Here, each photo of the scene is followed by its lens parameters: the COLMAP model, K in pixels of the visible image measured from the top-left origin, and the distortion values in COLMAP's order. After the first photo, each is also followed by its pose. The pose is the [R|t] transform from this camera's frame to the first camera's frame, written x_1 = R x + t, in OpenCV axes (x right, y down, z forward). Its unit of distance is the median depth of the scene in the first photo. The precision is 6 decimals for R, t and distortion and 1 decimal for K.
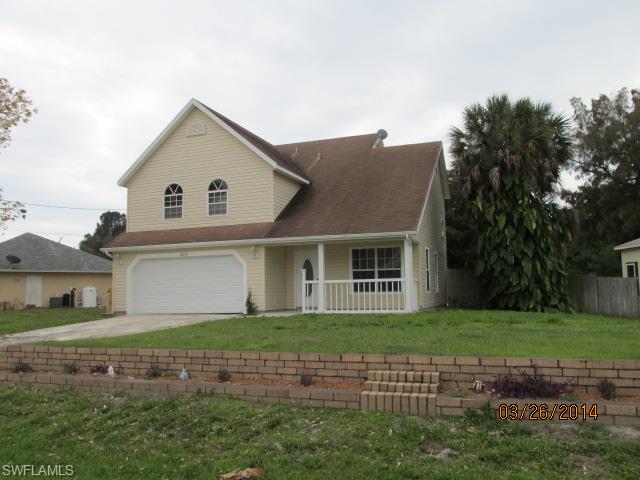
lens RADIAL K [[527.7, 0, 320.8], [0, 527.7, 241.0], [0, 0, 1]] dist [-0.049432, 0.028344]
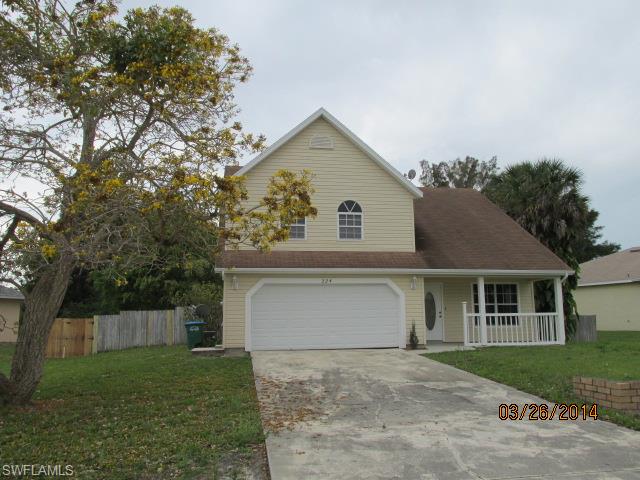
lens RADIAL K [[527.7, 0, 321.4], [0, 527.7, 240.9], [0, 0, 1]] dist [-0.049432, 0.028344]
pose [[0.873918, 0.086458, 0.478323, -0.716433], [-0.052820, 0.995118, -0.083366, 0.033966], [-0.483195, 0.047590, 0.874218, 0.241547]]
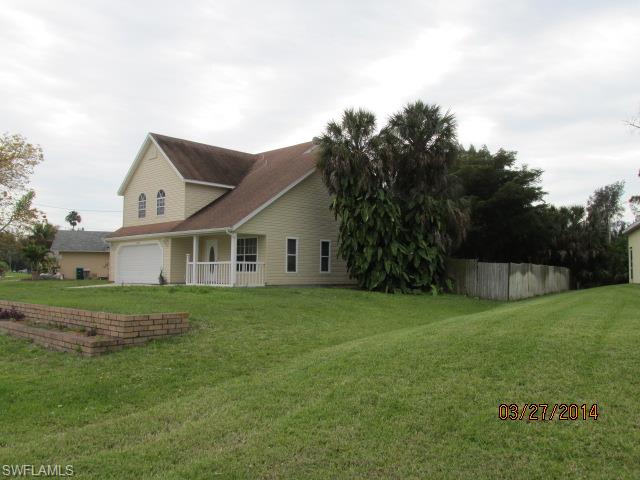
lens RADIAL K [[527.7, 0, 324.4], [0, 527.7, 235.8], [0, 0, 1]] dist [-0.049432, 0.028344]
pose [[0.922602, -0.006223, -0.385704, 0.802444], [0.018139, 0.999464, 0.027264, -0.025640], [0.385327, -0.032150, 0.922220, -0.144018]]
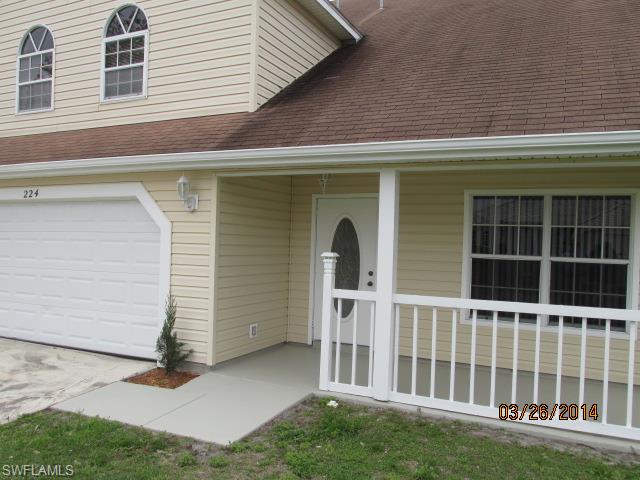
lens RADIAL K [[527.7, 0, 320.1], [0, 527.7, 243.6], [0, 0, 1]] dist [-0.049432, 0.028344]
pose [[0.994769, 0.045129, -0.091643, -0.008611], [-0.036198, 0.994637, 0.096883, 0.017560], [0.095524, -0.093059, 0.991068, 0.653707]]
